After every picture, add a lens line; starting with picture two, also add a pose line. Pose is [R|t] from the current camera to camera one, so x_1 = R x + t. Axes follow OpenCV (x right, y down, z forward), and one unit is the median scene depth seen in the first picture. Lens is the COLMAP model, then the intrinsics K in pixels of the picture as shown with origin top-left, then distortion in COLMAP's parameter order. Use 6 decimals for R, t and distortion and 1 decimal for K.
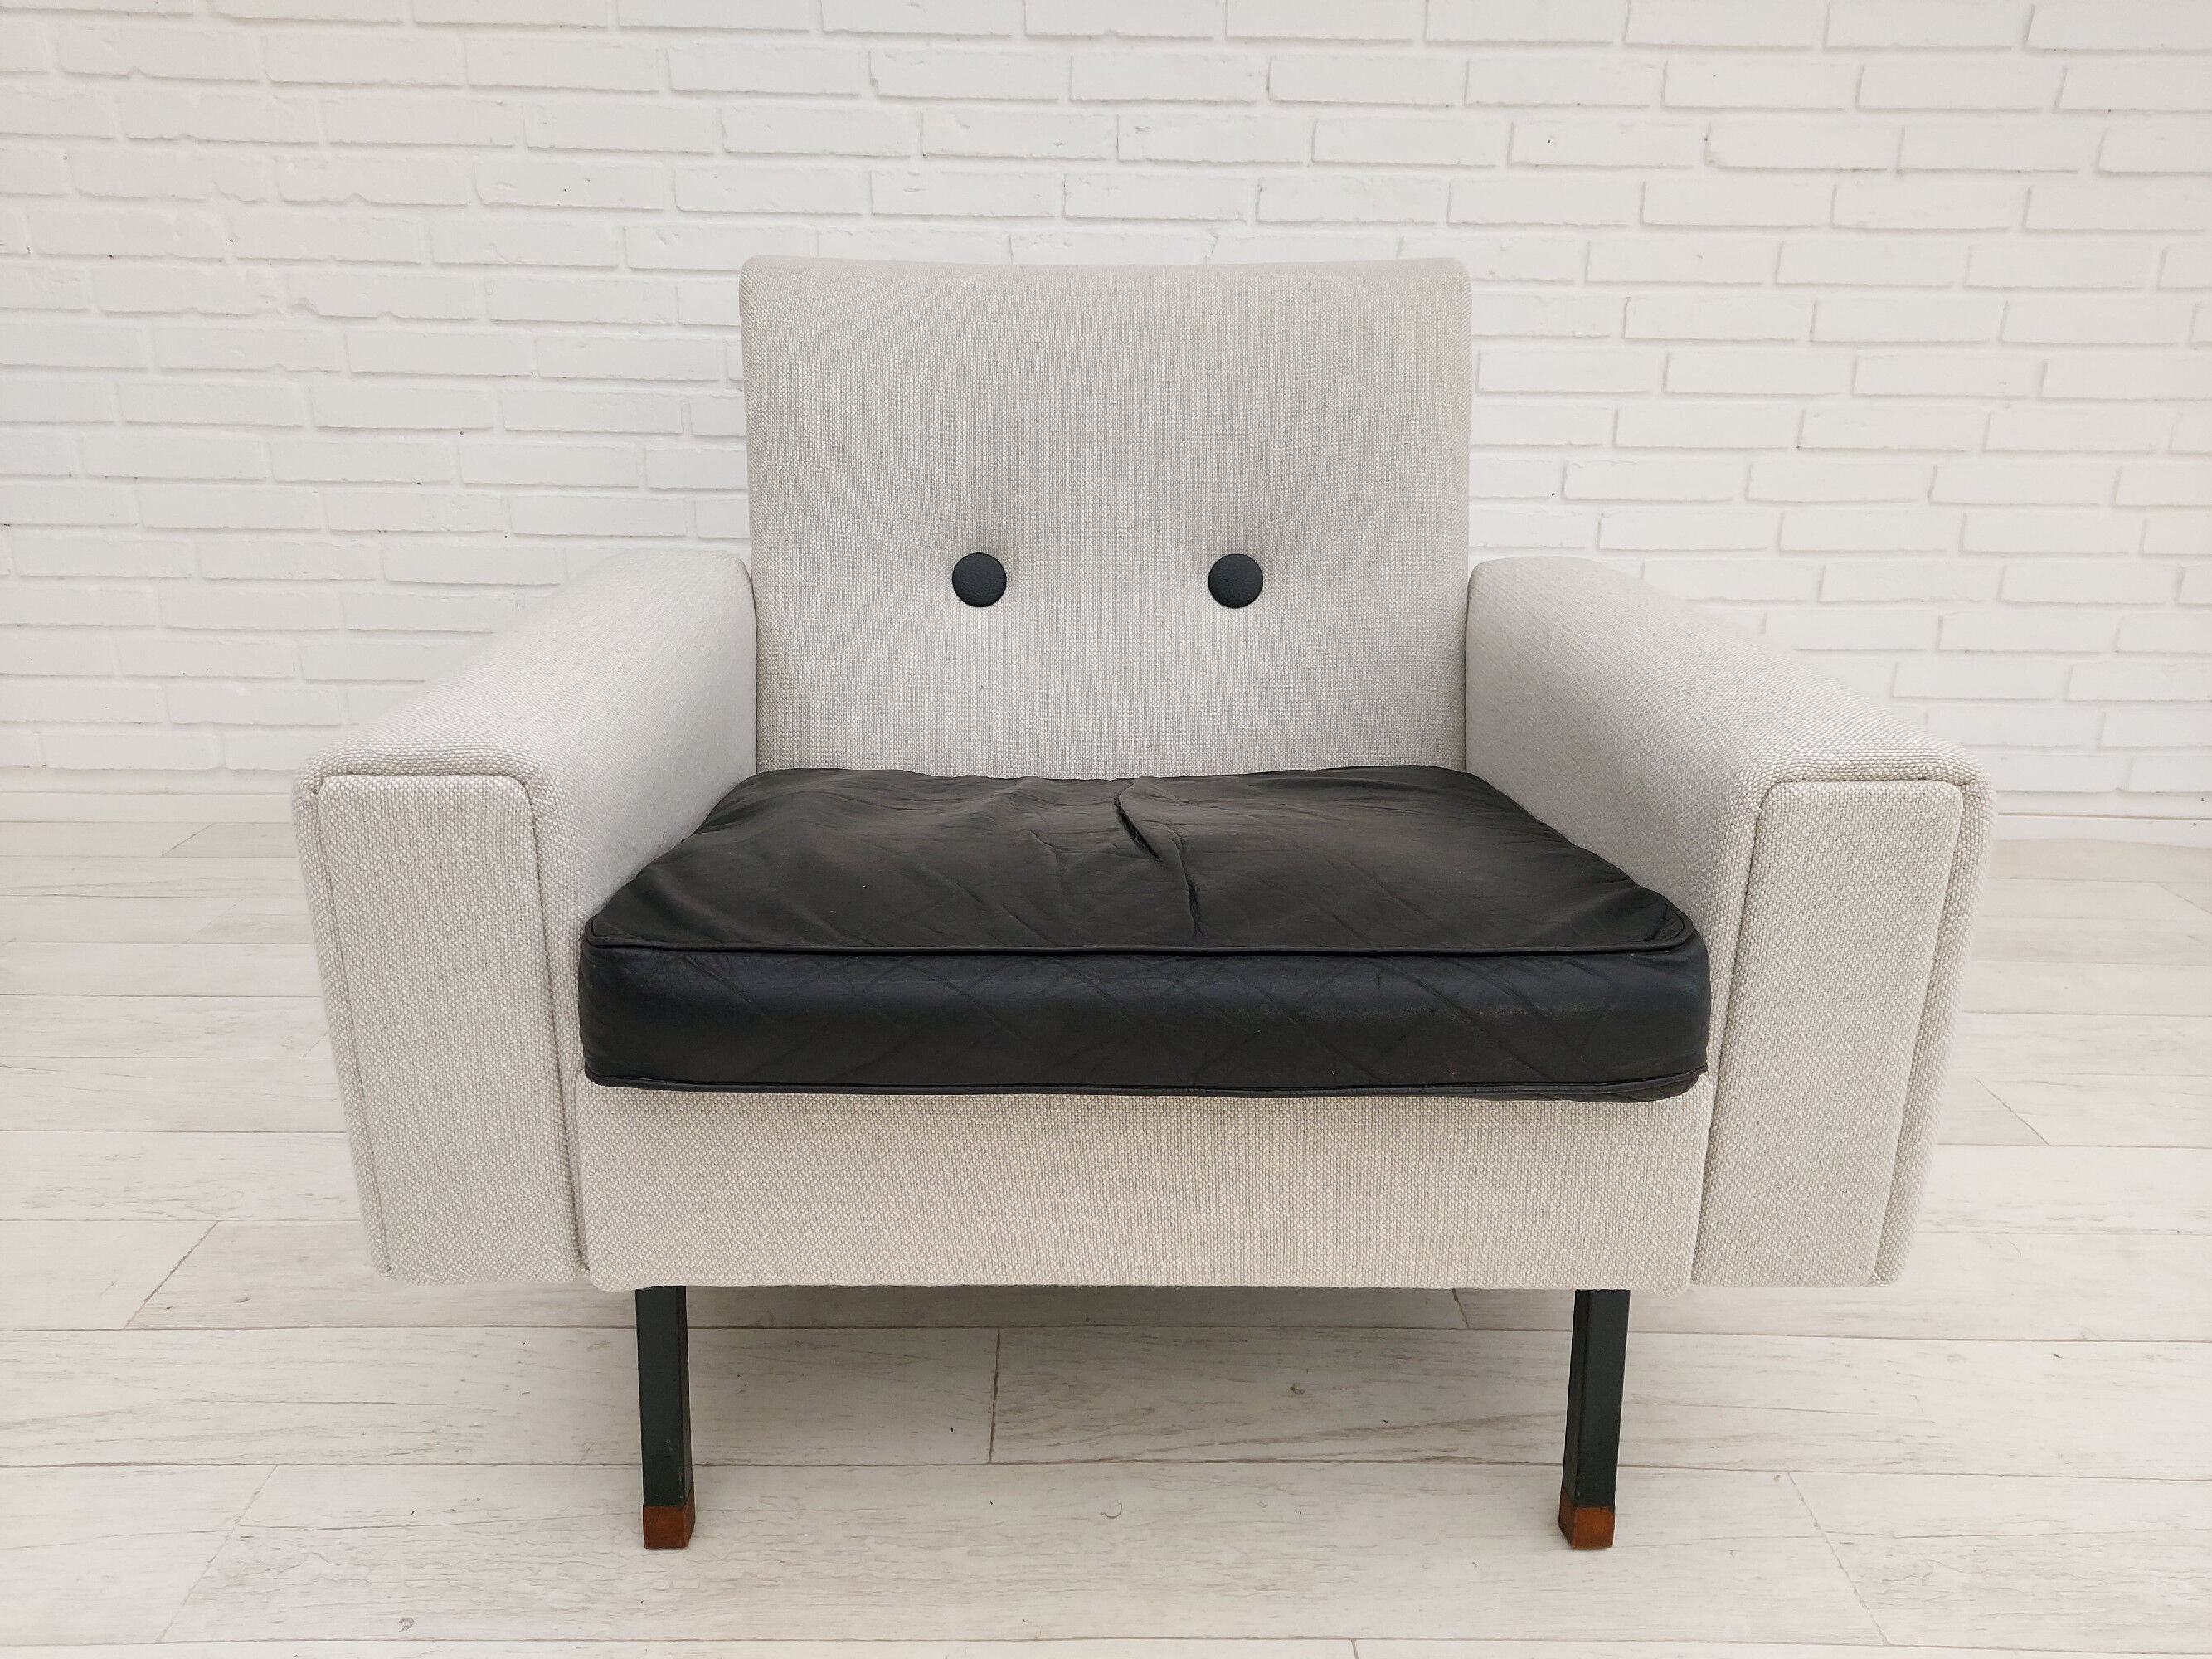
lens RADIAL K [[1607.9, 0, 1096.7], [0, 1607.9, 838.1], [0, 0, 1]] dist [0.034352, -0.020034]
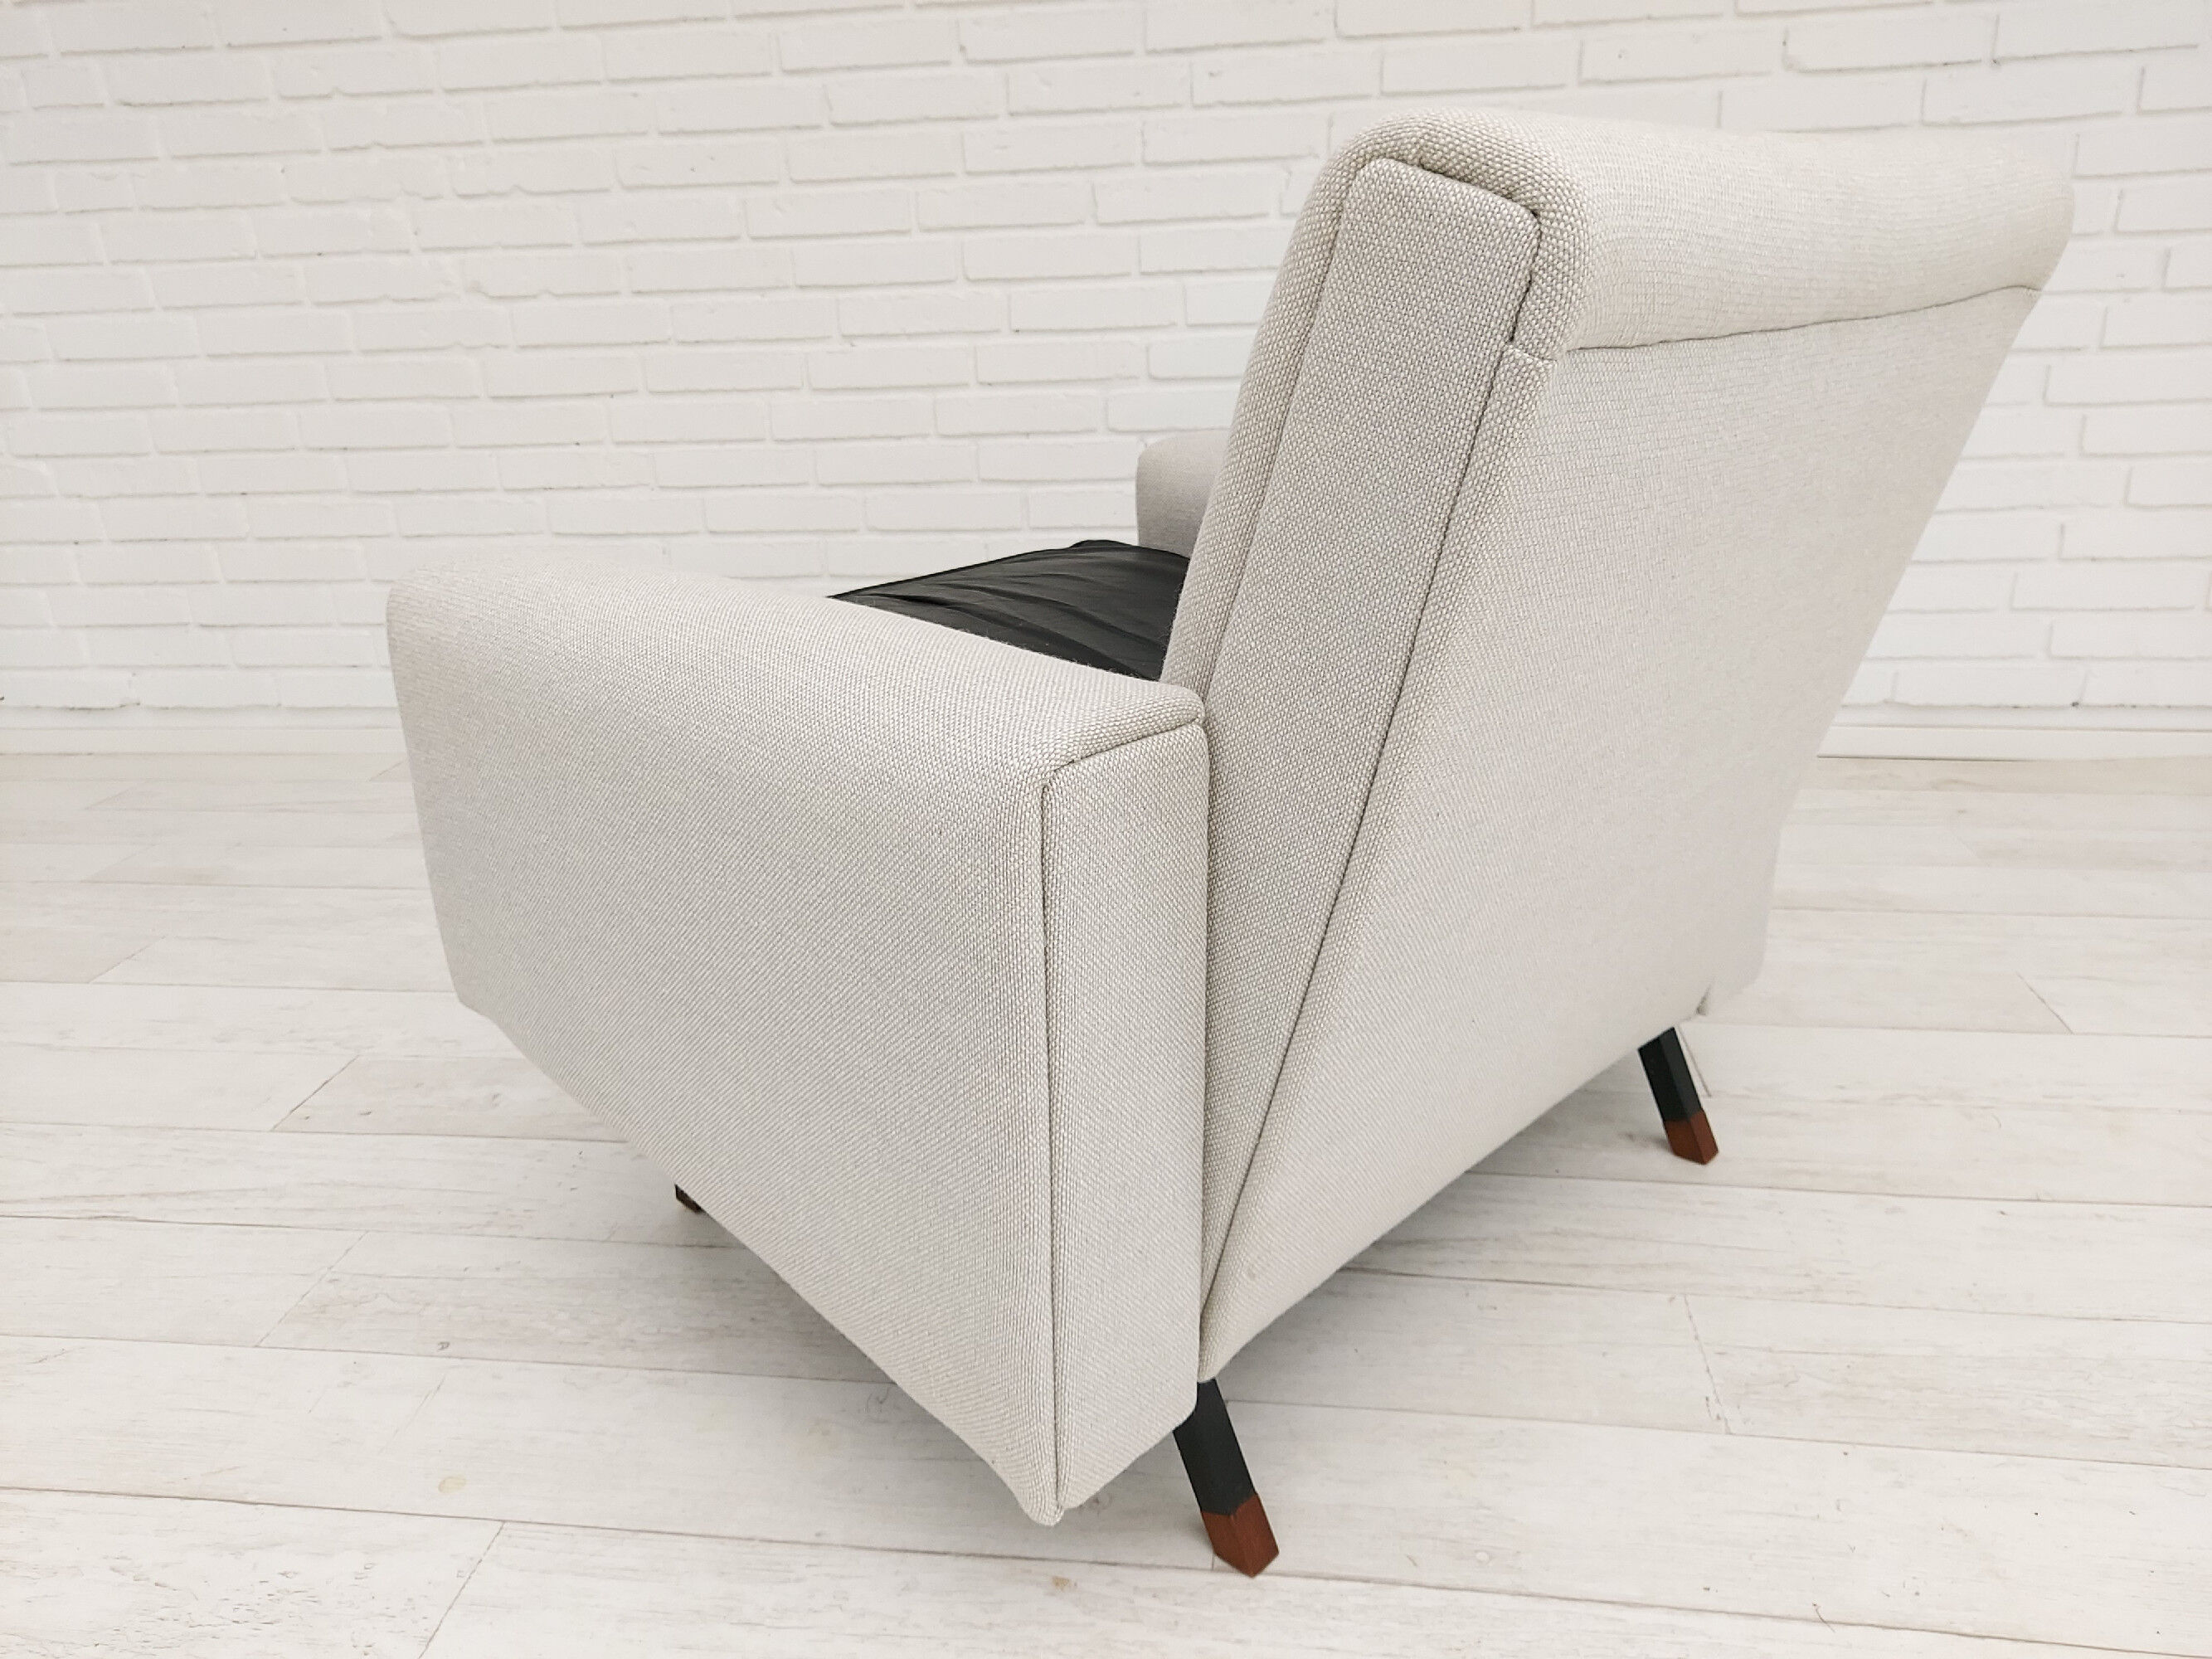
lens RADIAL K [[1621.0, 0, 1095.4], [0, 1621.0, 837.2], [0, 0, 1]] dist [0.040461, -0.042055]
pose [[0.987671, -0.000066, -0.156543, 0.115400], [0.001361, 0.999966, 0.008165, 0.045361], [0.156537, -0.008277, 0.987637, -0.056927]]
